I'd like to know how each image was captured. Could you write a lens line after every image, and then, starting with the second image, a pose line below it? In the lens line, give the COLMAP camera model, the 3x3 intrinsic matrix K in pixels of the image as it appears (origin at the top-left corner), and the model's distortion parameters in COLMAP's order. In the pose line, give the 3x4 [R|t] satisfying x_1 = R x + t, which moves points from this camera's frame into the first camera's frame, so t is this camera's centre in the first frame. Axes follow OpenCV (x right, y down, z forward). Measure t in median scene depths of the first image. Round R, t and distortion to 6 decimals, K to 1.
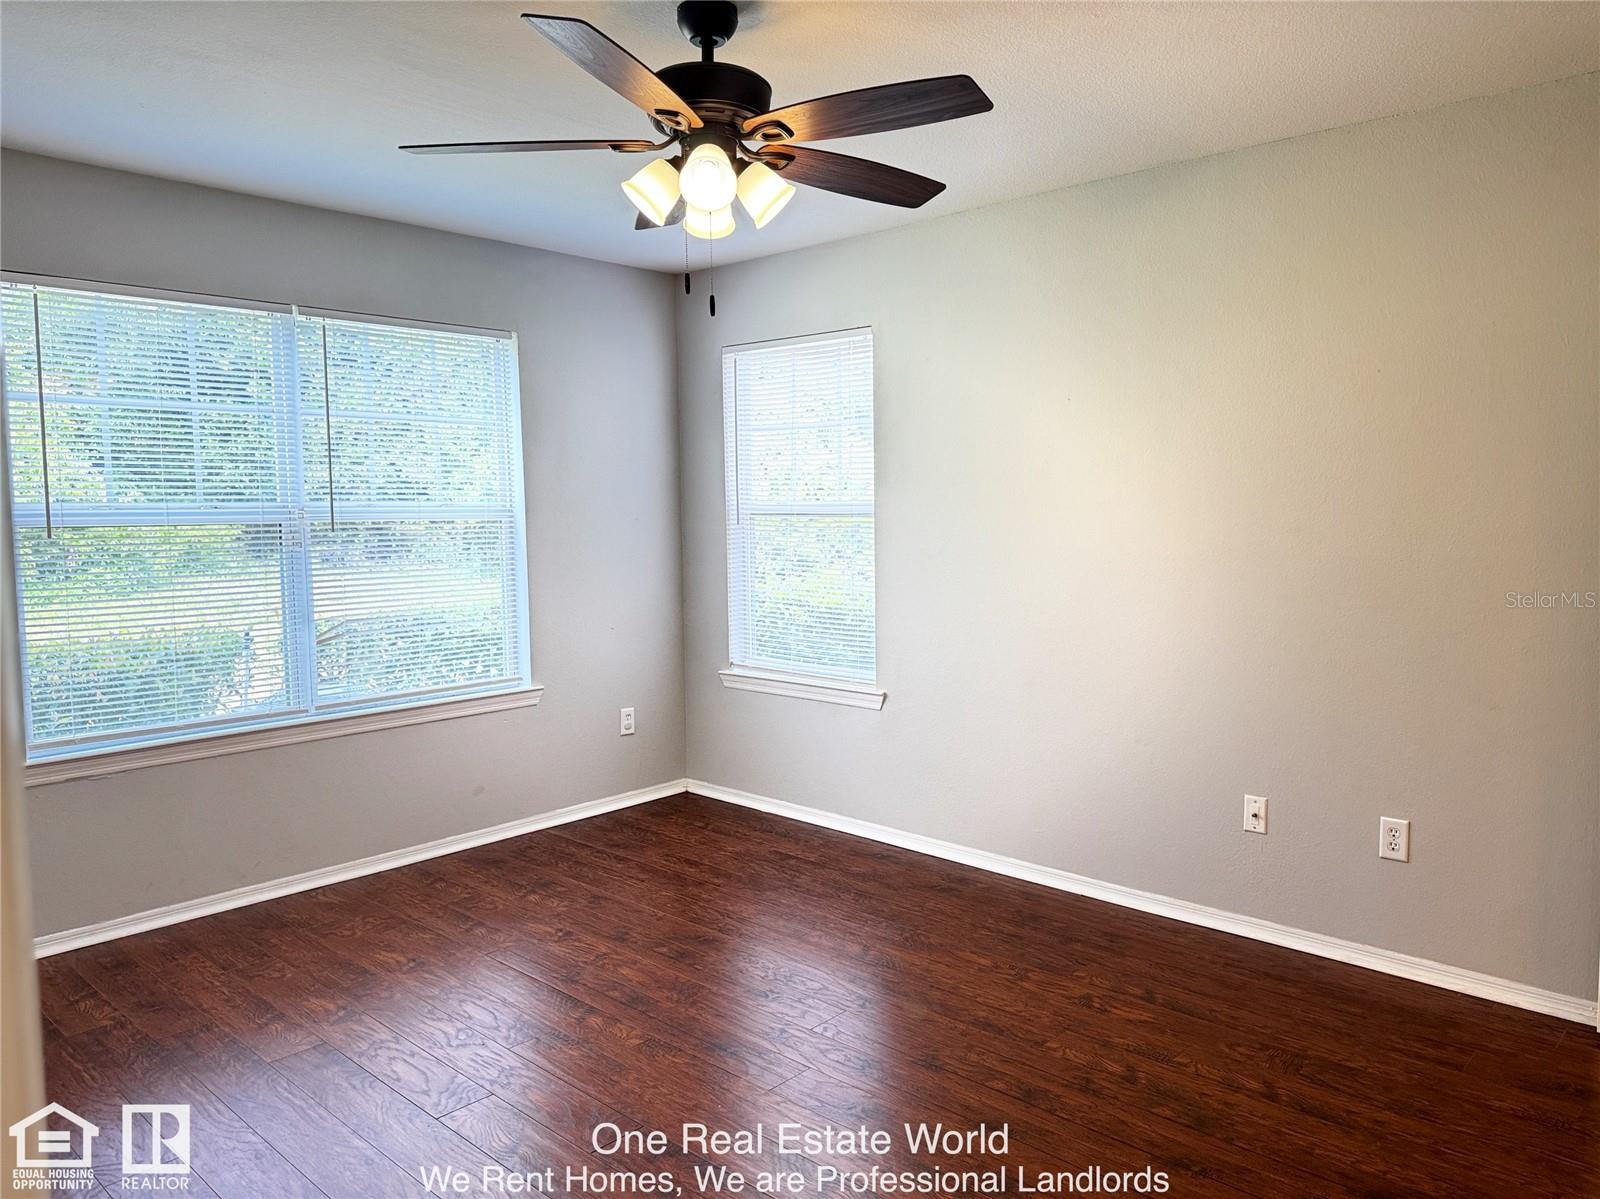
lens RADIAL K [[1124.3, 0, 805.6], [0, 1124.3, 597.3], [0, 0, 1]] dist [0.069830, -0.043809]
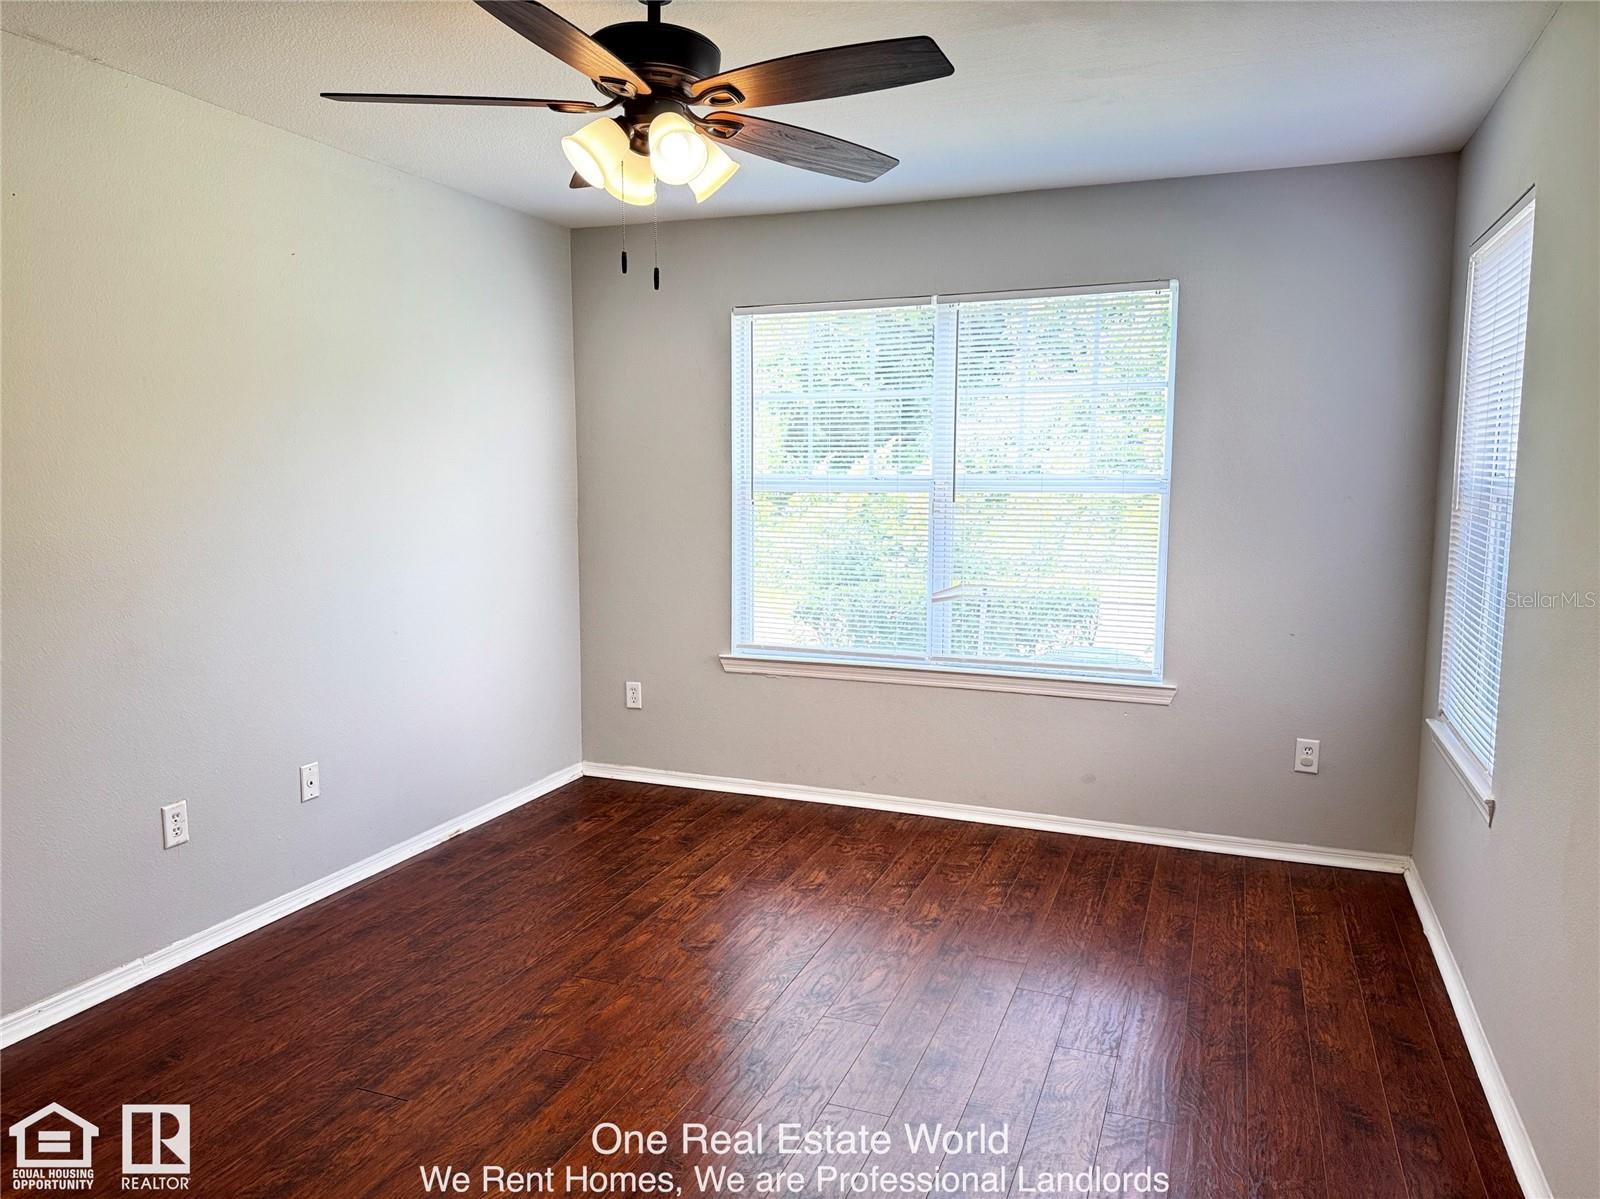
lens RADIAL K [[1124.3, 0, 793.6], [0, 1124.3, 597.6], [0, 0, 1]] dist [0.069830, -0.043809]
pose [[0.364064, 0.118523, -0.923802, 0.542124], [-0.081492, 0.992120, 0.095173, -0.056787], [0.927802, 0.040634, 0.370854, 0.467014]]
